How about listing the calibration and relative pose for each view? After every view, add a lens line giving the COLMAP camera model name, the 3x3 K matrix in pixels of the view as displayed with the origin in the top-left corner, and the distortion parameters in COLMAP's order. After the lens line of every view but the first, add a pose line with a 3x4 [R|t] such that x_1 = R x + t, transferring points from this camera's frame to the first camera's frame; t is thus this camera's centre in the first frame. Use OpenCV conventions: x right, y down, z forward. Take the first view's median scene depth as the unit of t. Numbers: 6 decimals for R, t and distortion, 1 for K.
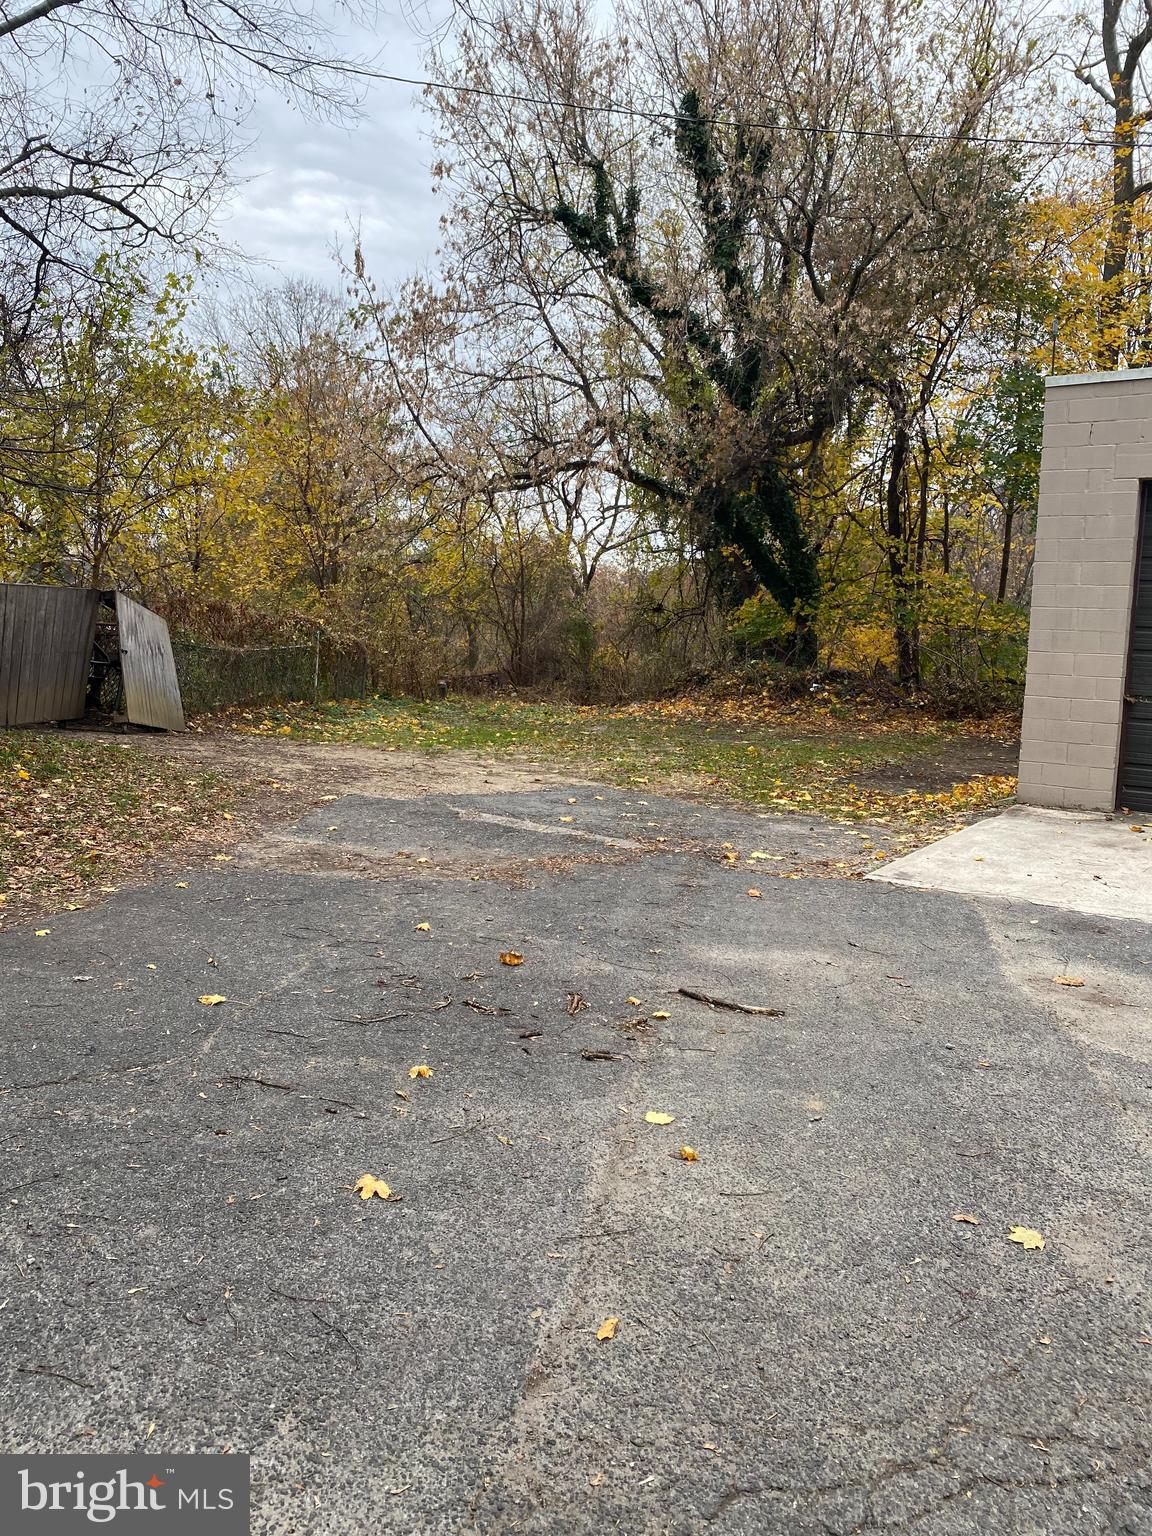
lens RADIAL K [[1172.0, 0, 573.2], [0, 1172.0, 815.5], [0, 0, 1]] dist [0.004070, 0.004272]
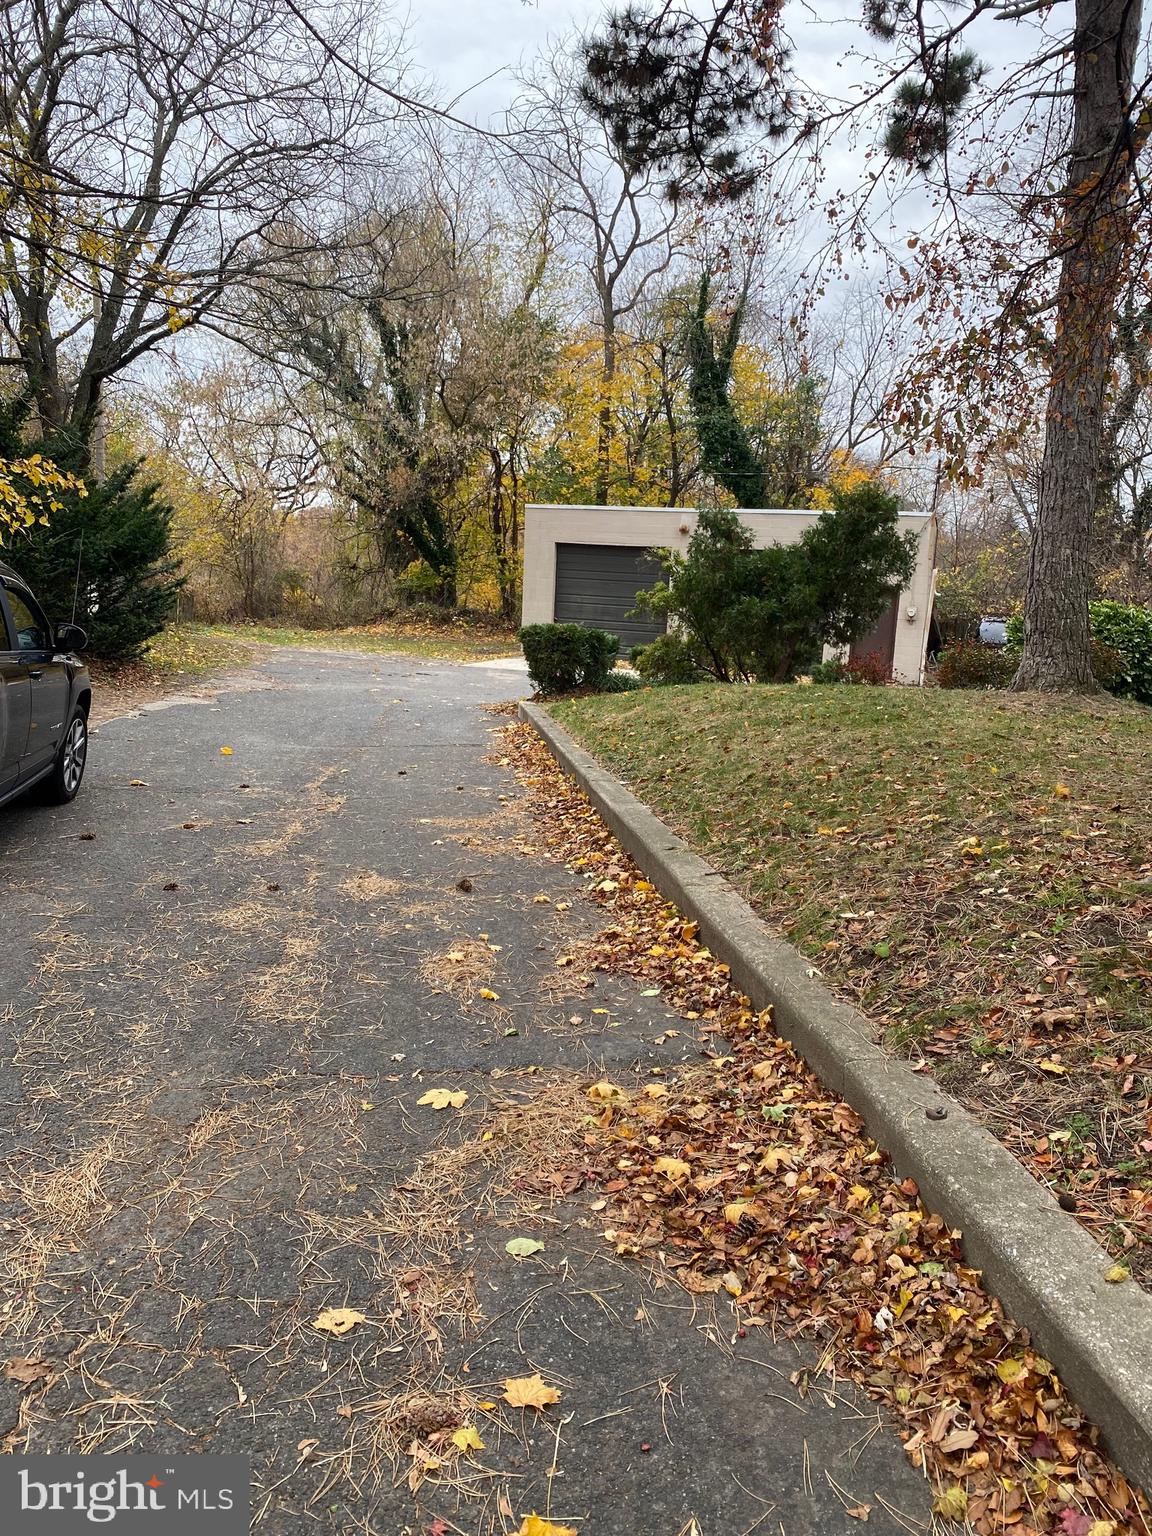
lens RADIAL K [[1172.0, 0, 573.2], [0, 1172.0, 815.5], [0, 0, 1]] dist [0.004070, 0.004272]
pose [[0.956489, -0.041699, 0.288772, -0.136799], [0.026096, 0.997994, 0.057677, 0.084316], [-0.290598, -0.047632, 0.955659, -0.709609]]
